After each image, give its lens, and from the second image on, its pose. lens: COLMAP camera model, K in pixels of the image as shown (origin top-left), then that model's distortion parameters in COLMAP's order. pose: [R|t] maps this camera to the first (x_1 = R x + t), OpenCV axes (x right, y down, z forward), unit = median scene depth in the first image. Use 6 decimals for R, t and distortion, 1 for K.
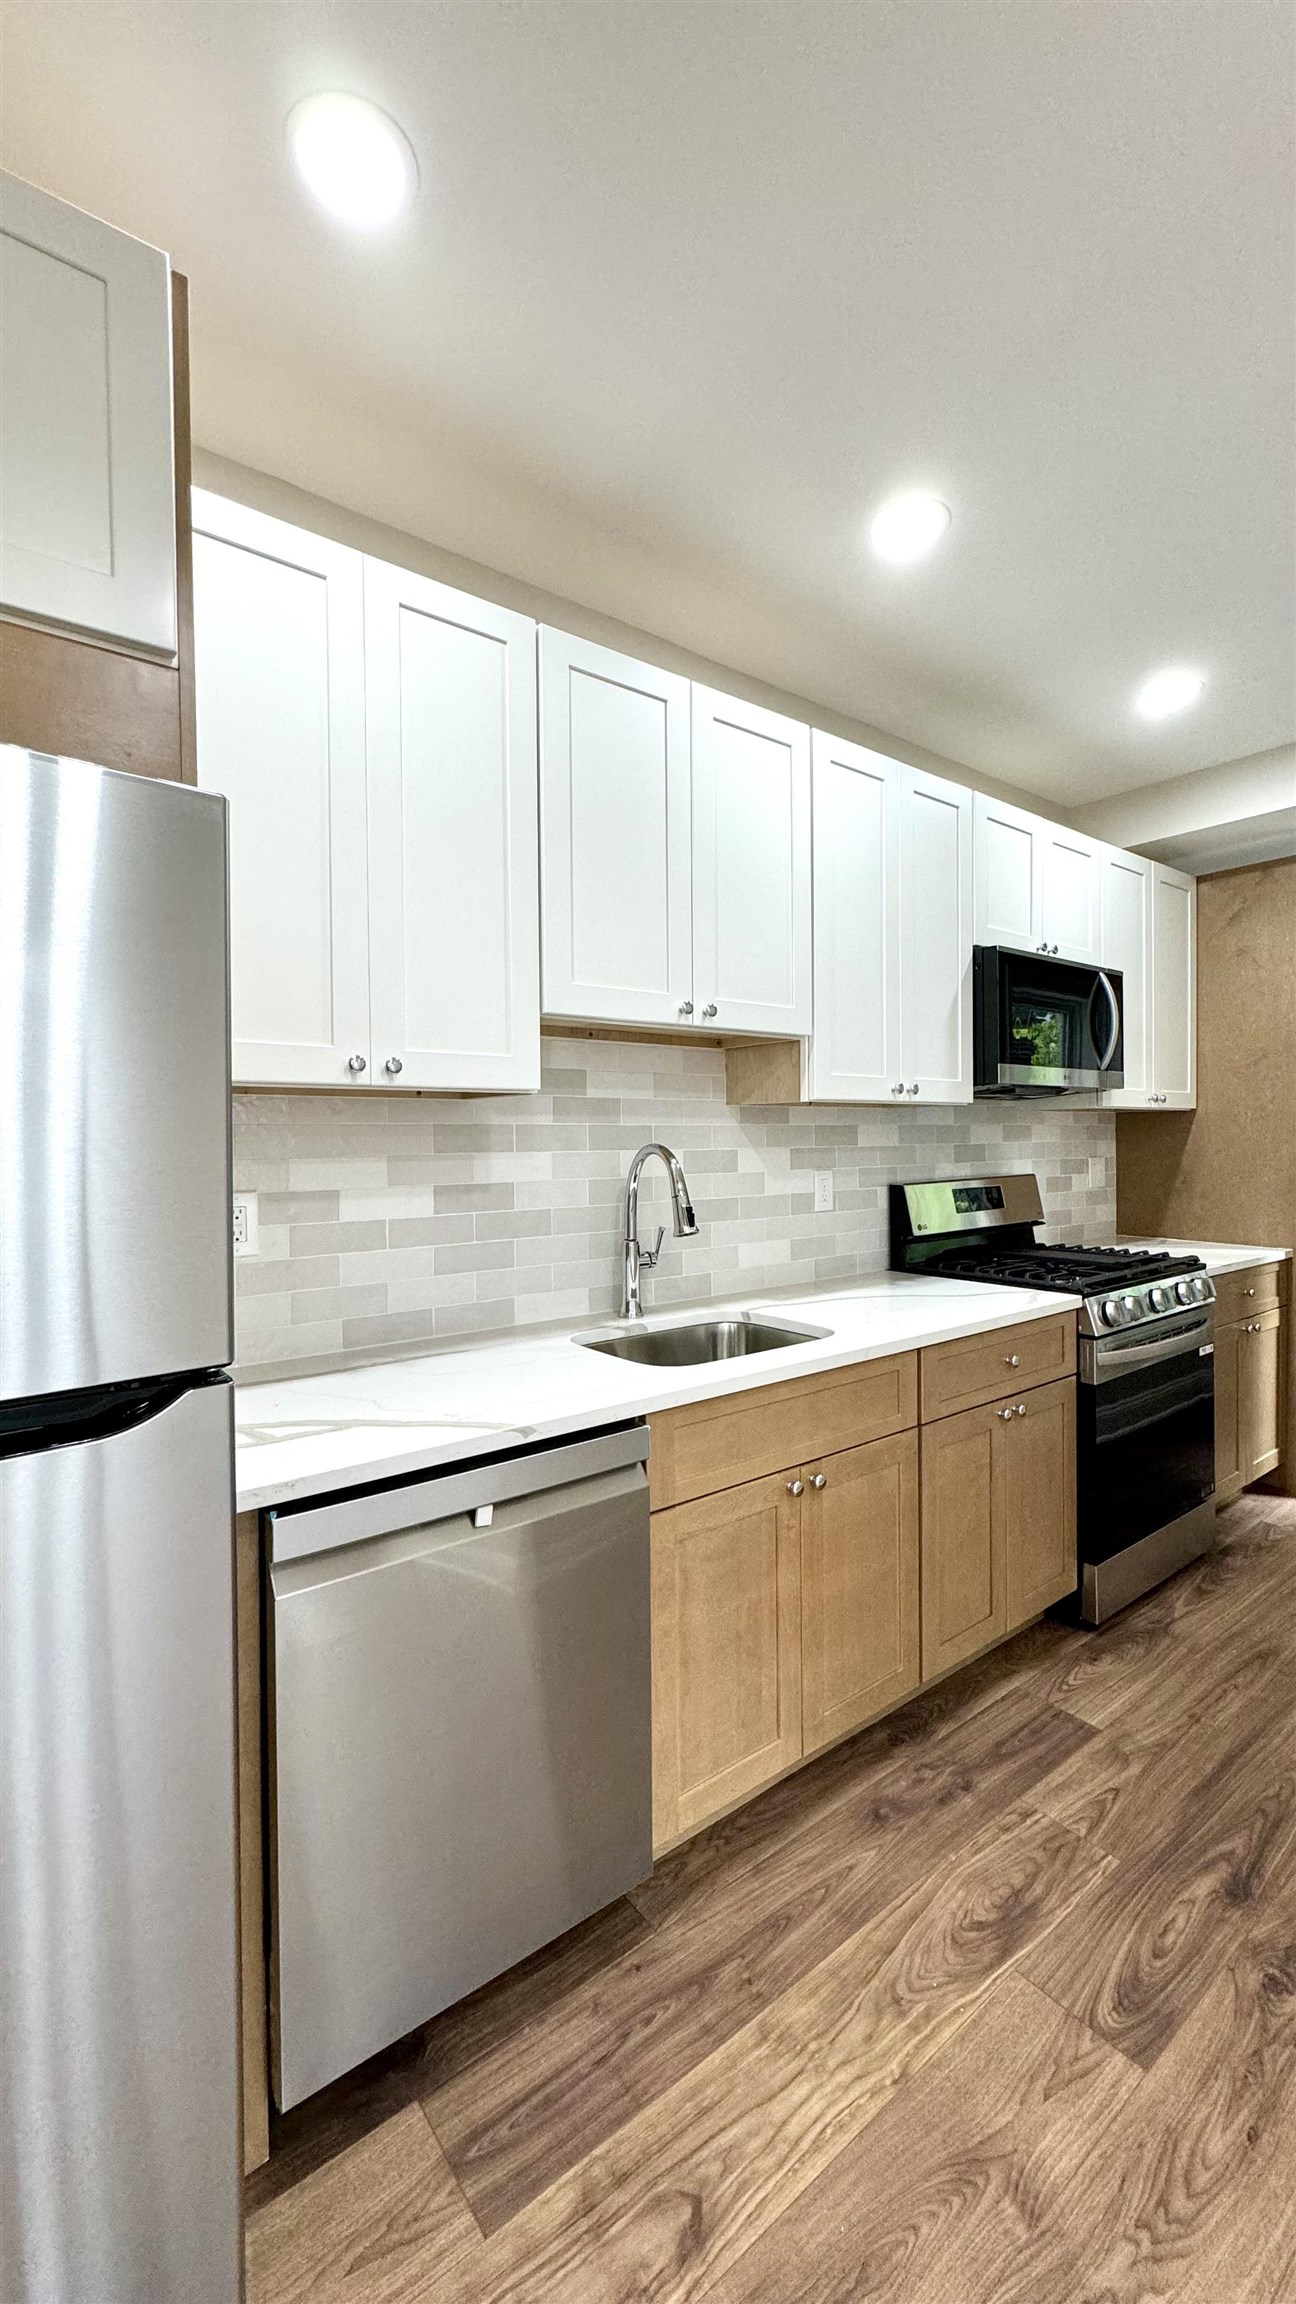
lens RADIAL K [[922.4, 0, 652.8], [0, 922.4, 1147.9], [0, 0, 1]] dist [-0.004394, 0.000819]
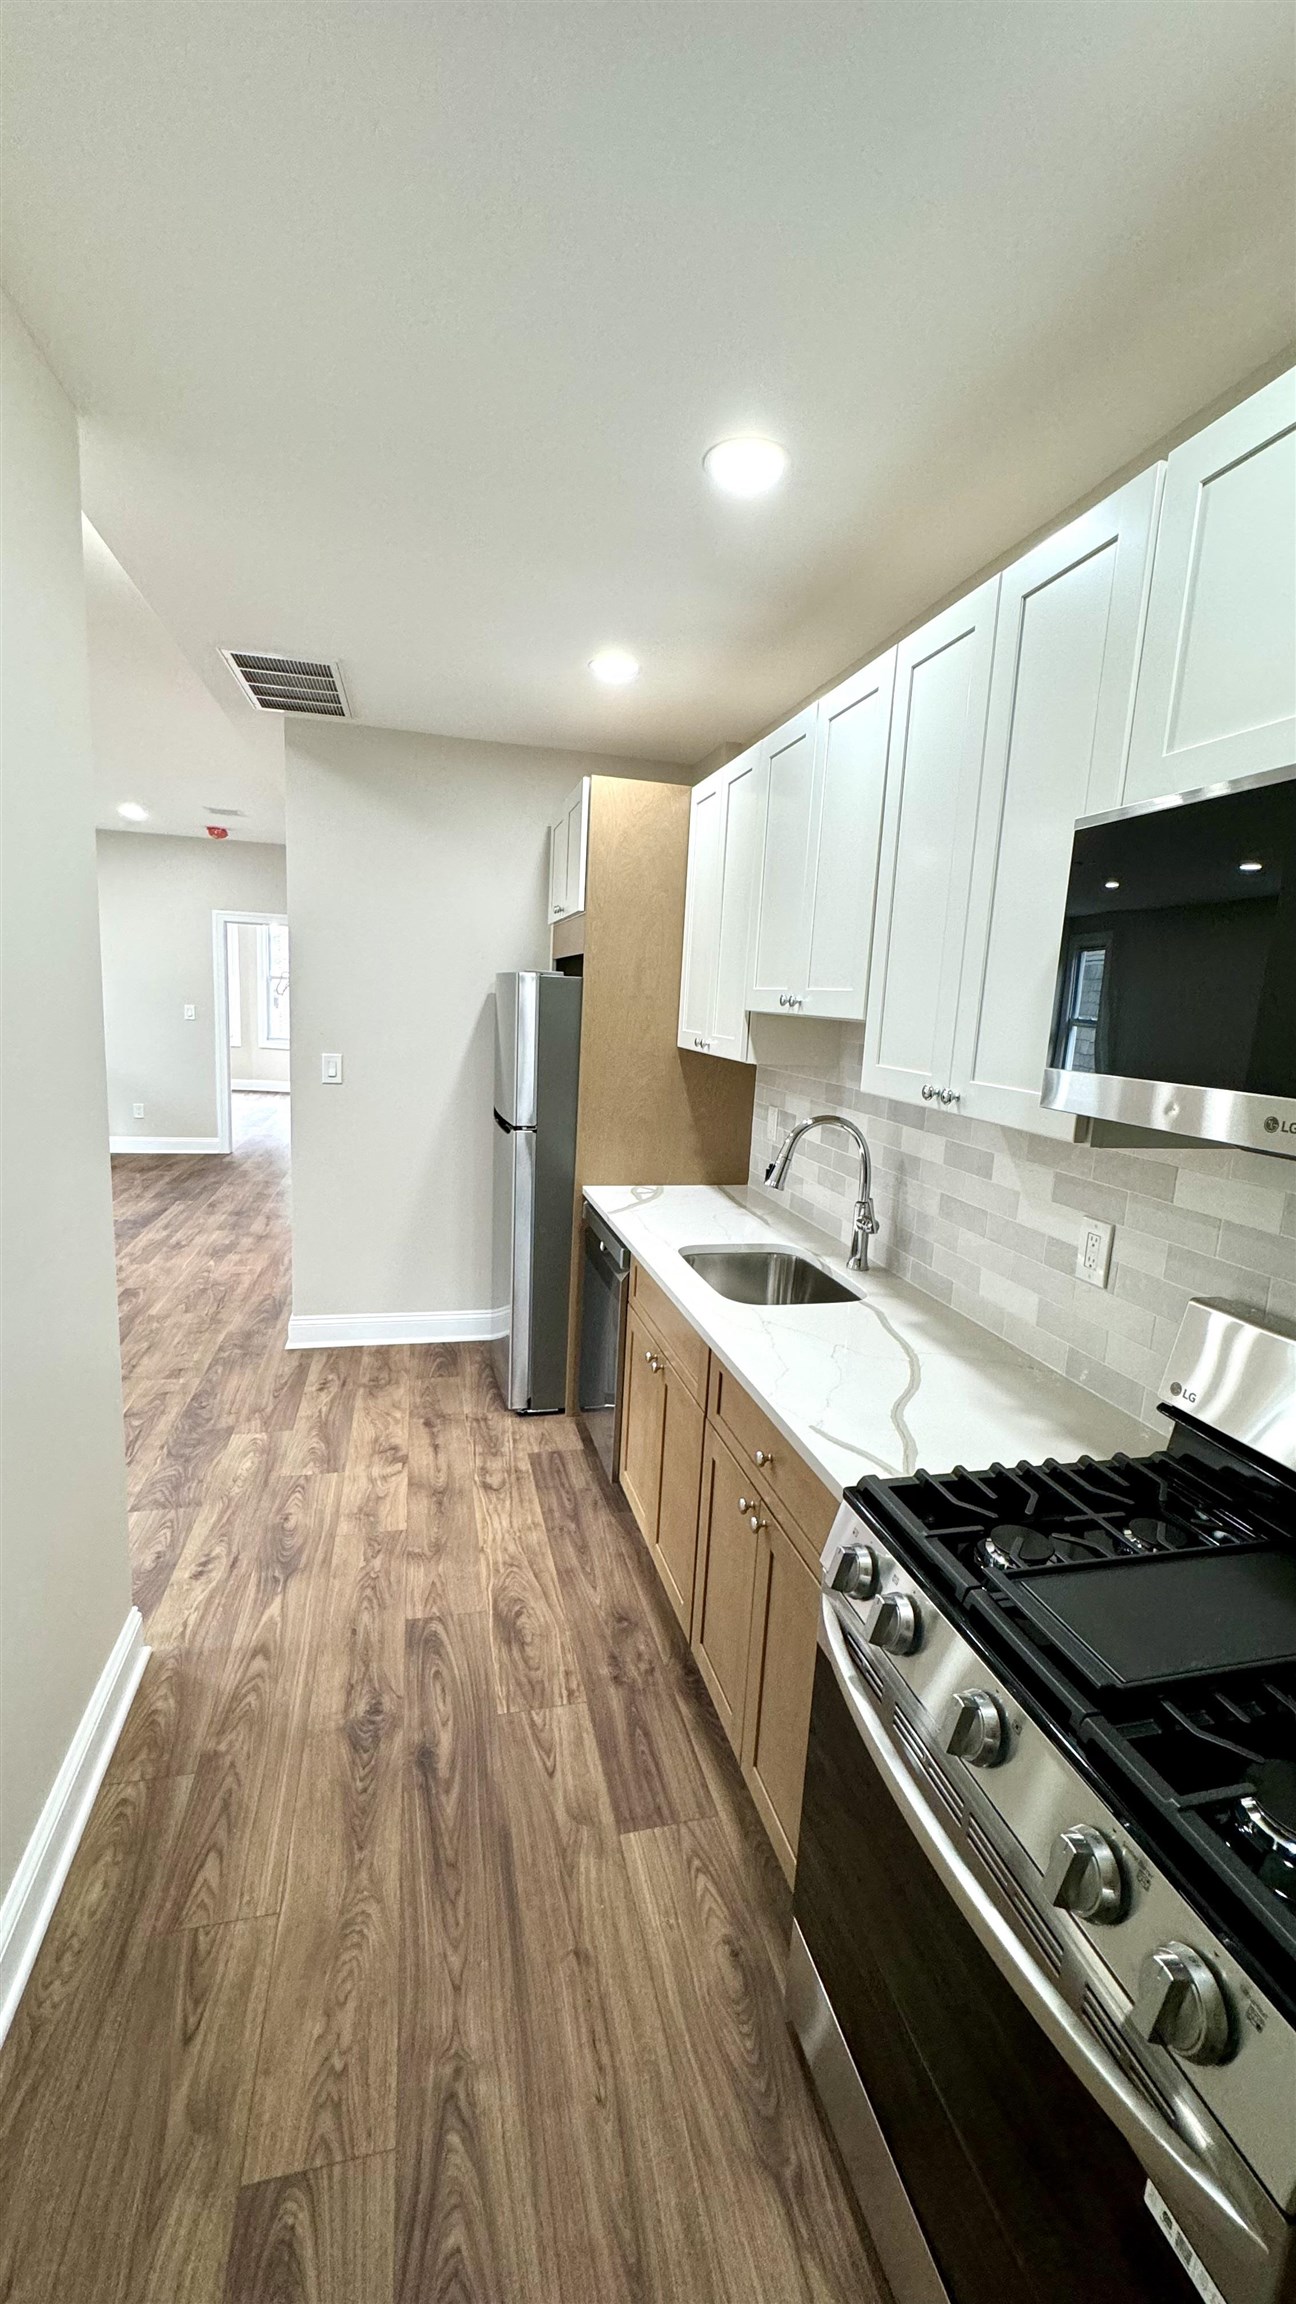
lens RADIAL K [[922.4, 0, 646.2], [0, 922.4, 1147.4], [0, 0, 1]] dist [-0.004394, 0.000819]
pose [[-0.408762, 0.134168, -0.902725, 1.315487], [-0.058043, 0.983311, 0.172427, -0.174795], [0.910793, 0.122878, -0.394153, 1.440381]]
